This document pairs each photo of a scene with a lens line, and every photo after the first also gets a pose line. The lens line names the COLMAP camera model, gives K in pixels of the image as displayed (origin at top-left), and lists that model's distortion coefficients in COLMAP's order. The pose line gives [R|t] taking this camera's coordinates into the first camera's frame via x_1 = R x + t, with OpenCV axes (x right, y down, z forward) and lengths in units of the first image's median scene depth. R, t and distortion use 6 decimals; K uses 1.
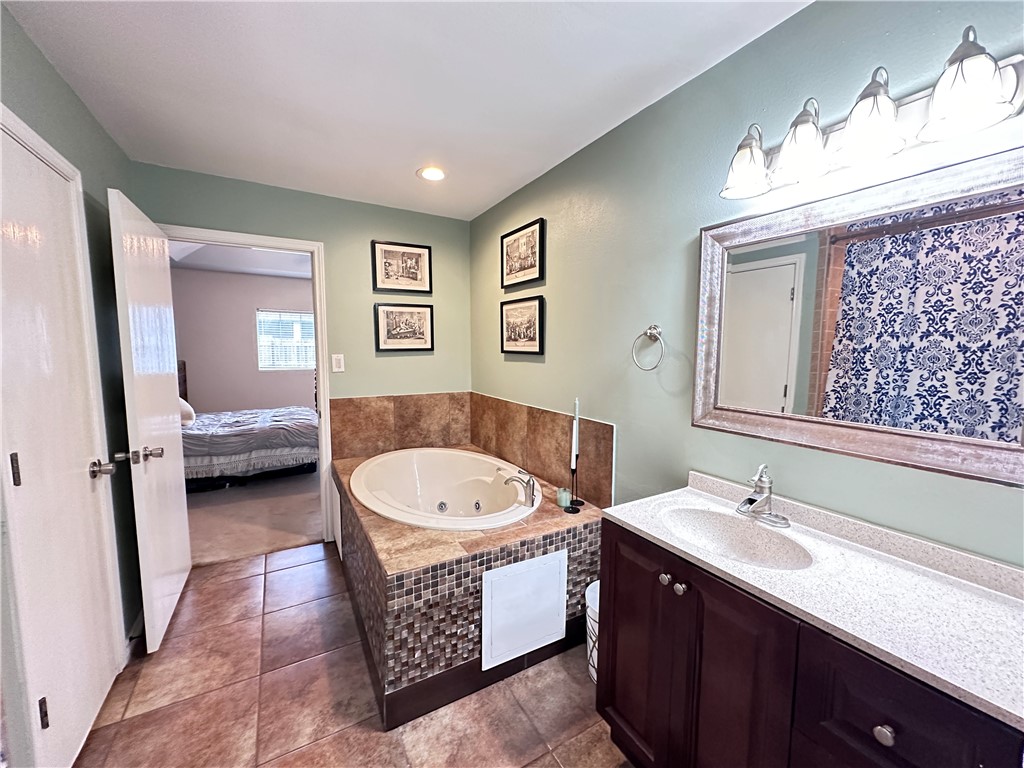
lens RADIAL K [[408.2, 0, 512.0], [0, 408.2, 384.0], [0, 0, 1]] dist [-0.002178, 0.000586]
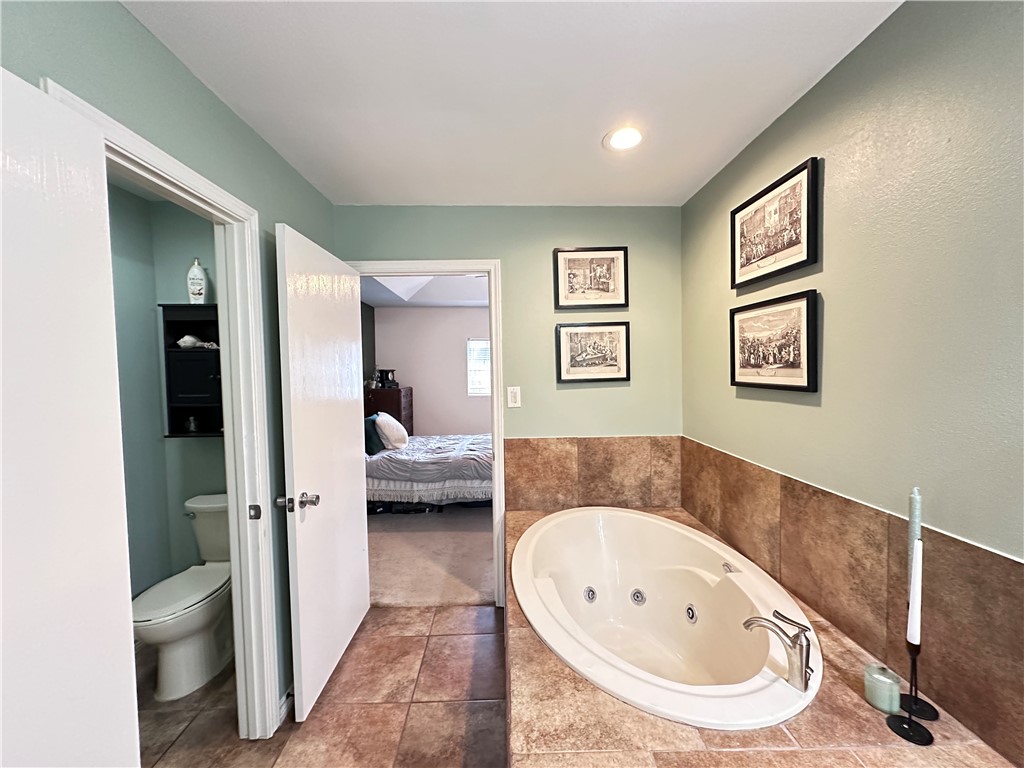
lens RADIAL K [[408.2, 0, 511.6], [0, 408.2, 384.7], [0, 0, 1]] dist [-0.002178, 0.000586]
pose [[0.877519, 0.000620, -0.479541, -0.021827], [-0.024273, 0.998775, -0.043125, -0.040580], [0.478927, 0.049483, 0.876459, 0.252241]]
